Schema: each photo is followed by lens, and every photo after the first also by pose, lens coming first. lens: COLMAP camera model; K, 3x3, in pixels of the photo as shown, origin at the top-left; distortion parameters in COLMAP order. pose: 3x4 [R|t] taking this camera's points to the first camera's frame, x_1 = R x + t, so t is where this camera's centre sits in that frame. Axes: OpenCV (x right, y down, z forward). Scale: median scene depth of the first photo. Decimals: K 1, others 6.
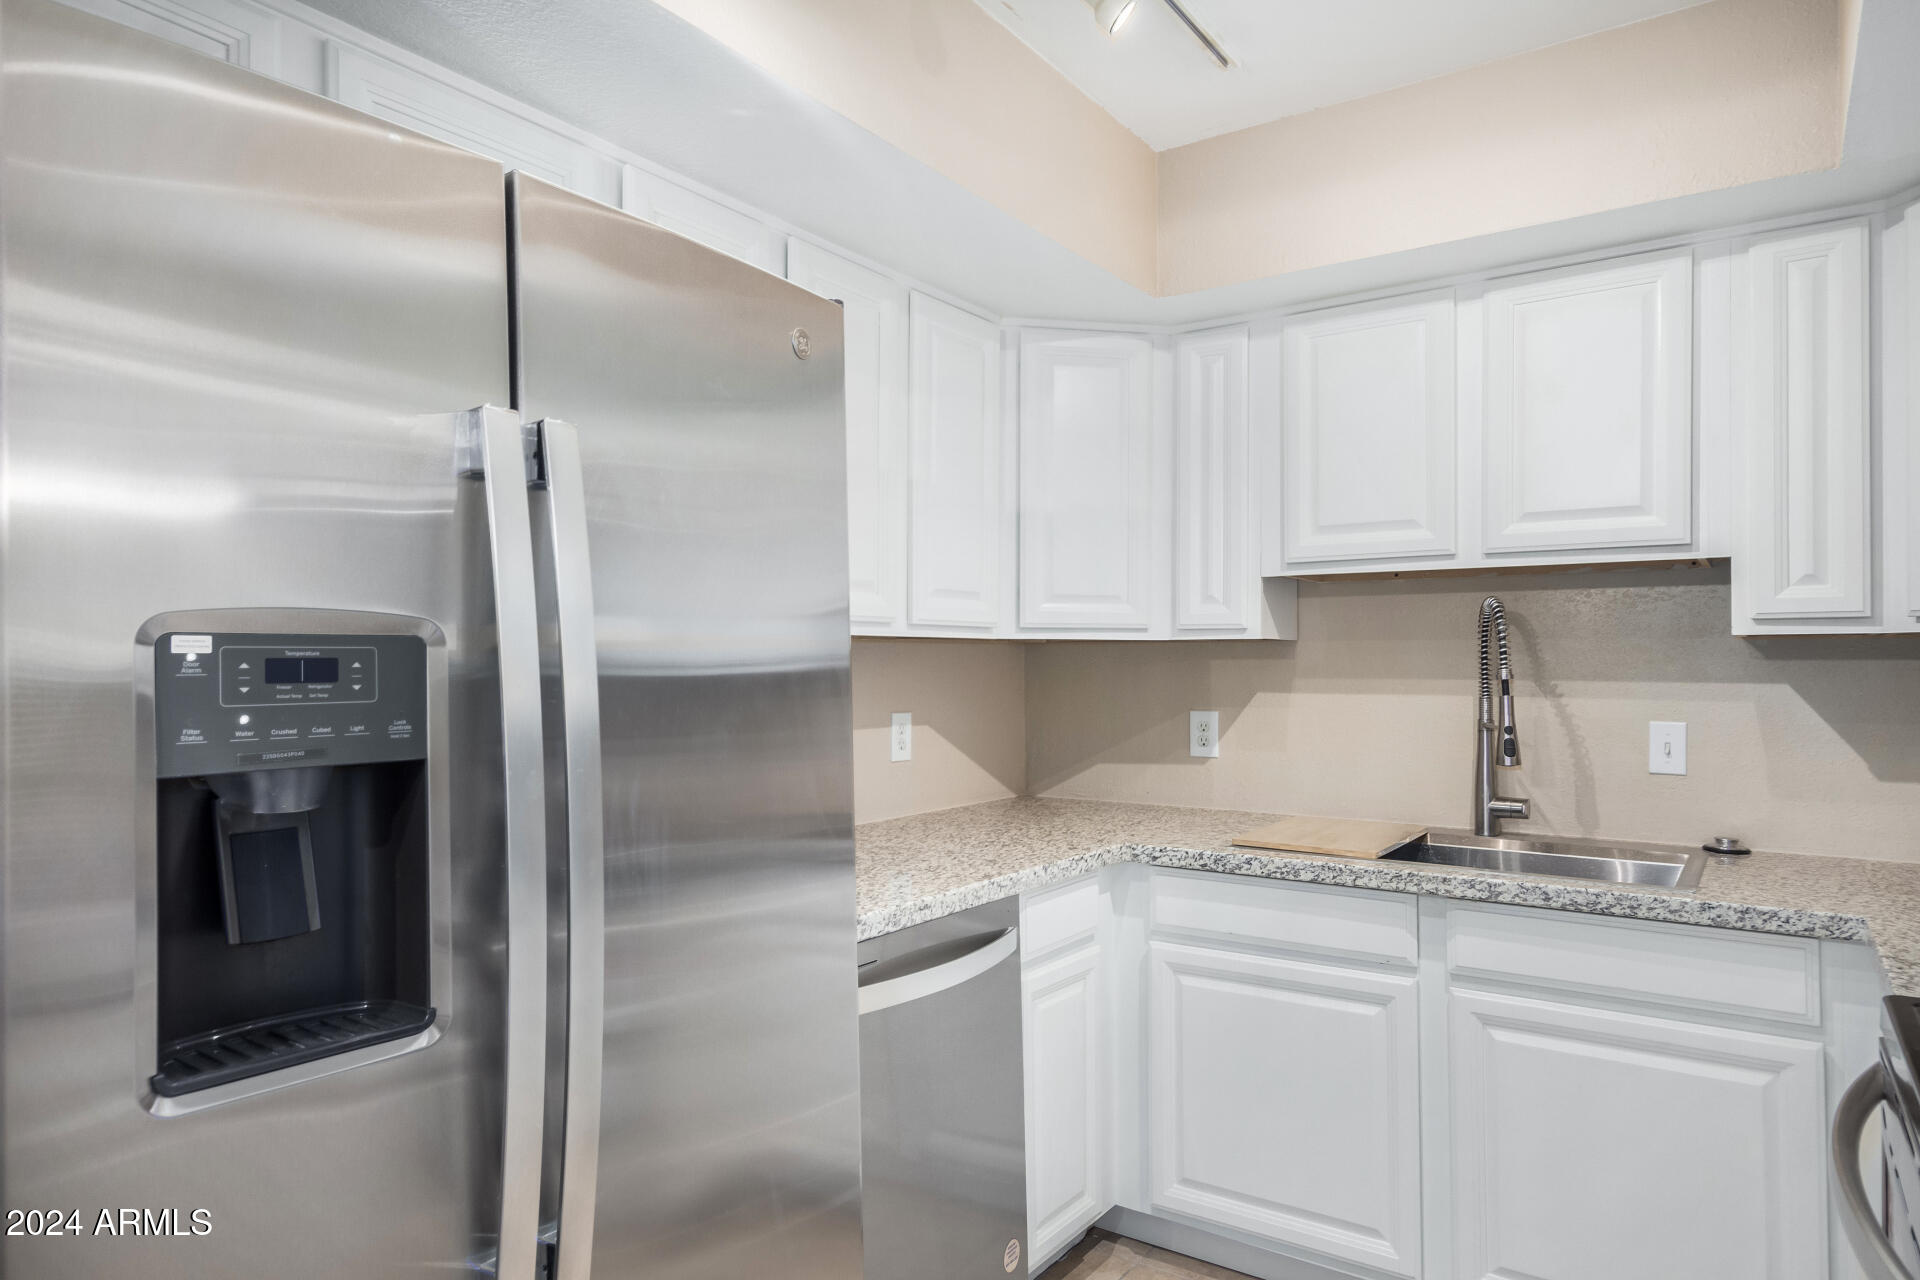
lens RADIAL K [[1176.7, 0, 963.0], [0, 1176.7, 645.3], [0, 0, 1]] dist [0.030854, -0.002599]
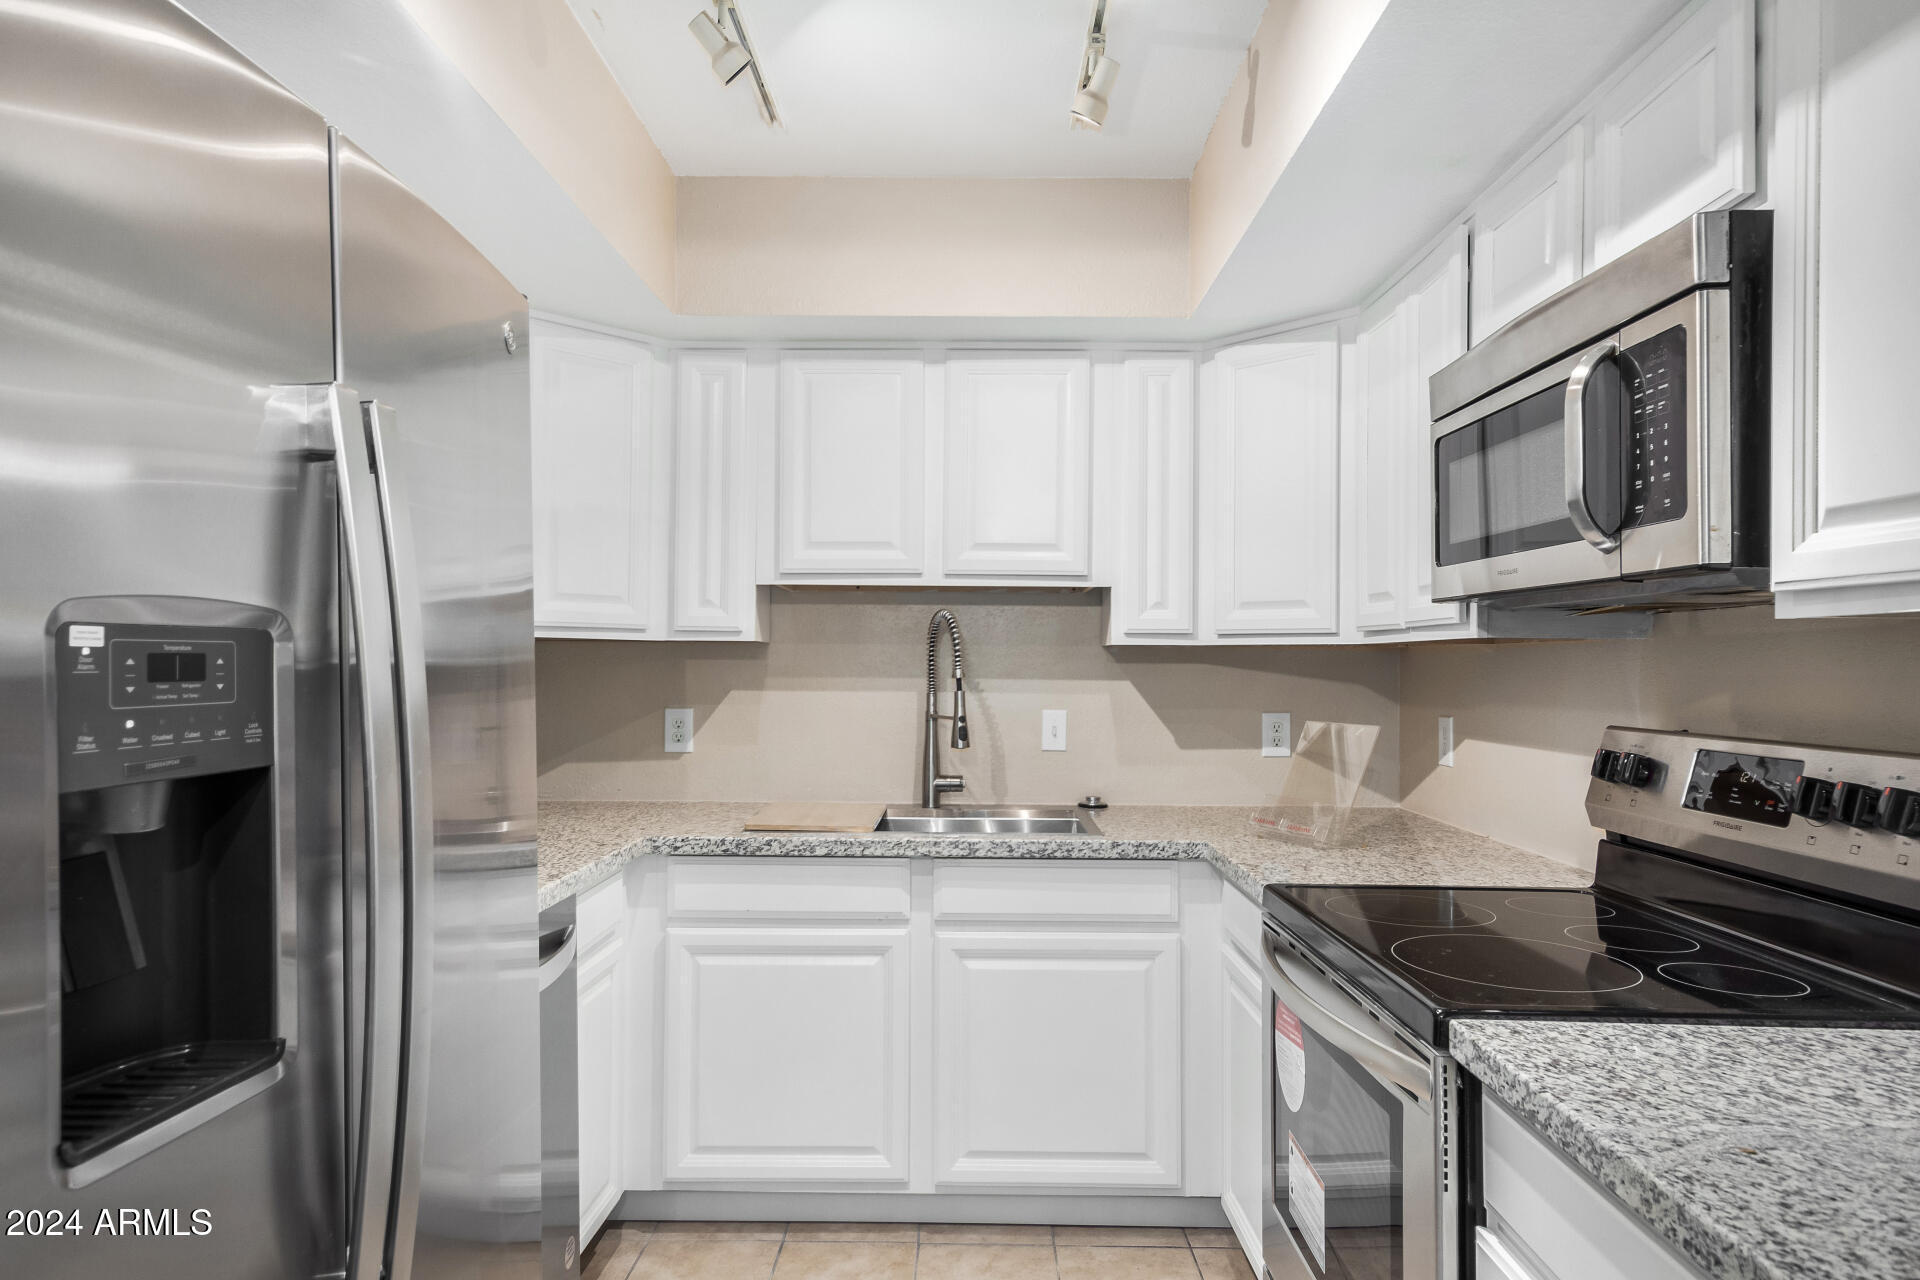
lens RADIAL K [[1184.8, 0, 960.0], [0, 1184.8, 640.0], [0, 0, 1]] dist [0.027552, 0.002526]
pose [[0.833704, 0.017033, 0.551949, -0.232542], [-0.014892, 0.999854, -0.008361, -0.000100], [-0.552011, -0.001249, 0.833836, -0.024278]]
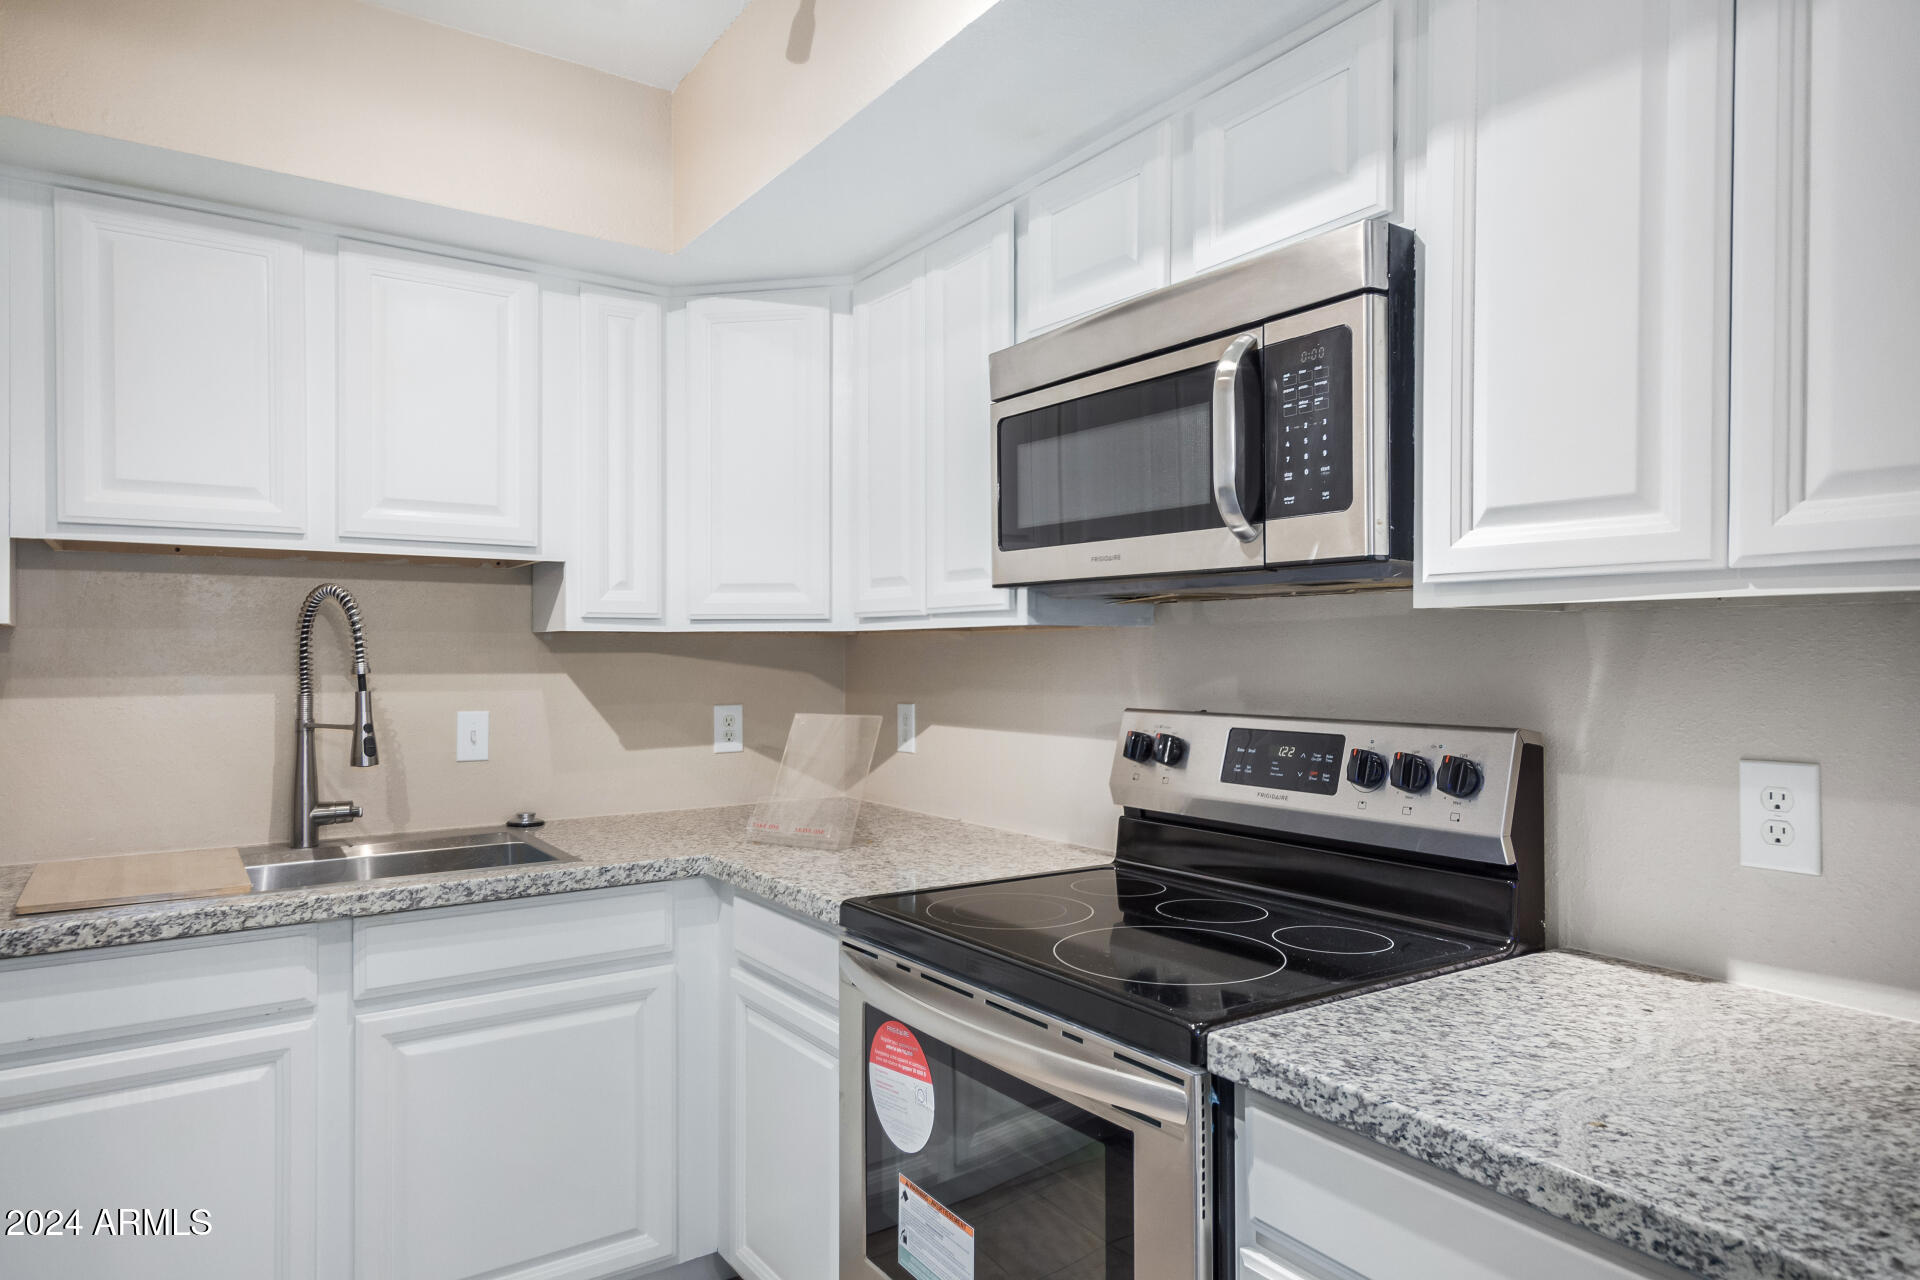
lens RADIAL K [[1176.7, 0, 963.0], [0, 1176.7, 645.3], [0, 0, 1]] dist [0.030854, -0.002599]
pose [[0.369064, 0.005676, 0.929387, -0.250002], [-0.011894, 0.999928, -0.001384, 0.002184], [-0.929328, -0.010543, 0.369105, 0.230045]]
